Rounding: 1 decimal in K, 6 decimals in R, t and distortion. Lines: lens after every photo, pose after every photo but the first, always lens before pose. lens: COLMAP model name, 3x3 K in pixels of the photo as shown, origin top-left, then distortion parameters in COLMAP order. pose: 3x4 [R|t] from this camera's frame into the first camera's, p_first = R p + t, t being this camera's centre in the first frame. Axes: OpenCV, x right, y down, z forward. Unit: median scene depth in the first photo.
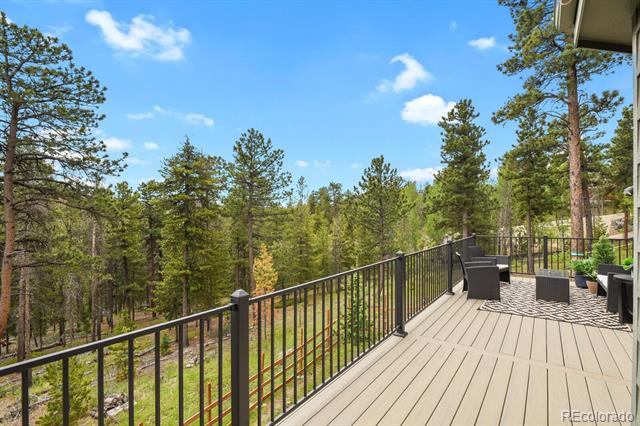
lens RADIAL K [[310.4, 0, 323.3], [0, 310.4, 213.3], [0, 0, 1]] dist [-0.009625, -0.004798]
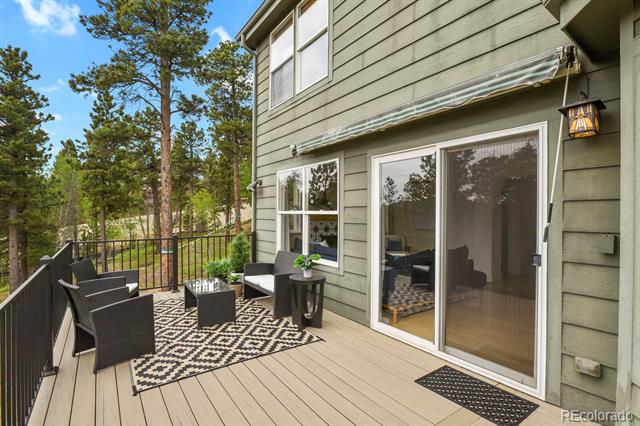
lens RADIAL K [[310.4, 0, 323.3], [0, 310.4, 213.3], [0, 0, 1]] dist [-0.009625, -0.004798]
pose [[0.319260, 0.005420, 0.947652, 0.026780], [-0.010946, 0.999938, -0.002031, 0.003924], [-0.947604, -0.009724, 0.319300, 0.117996]]
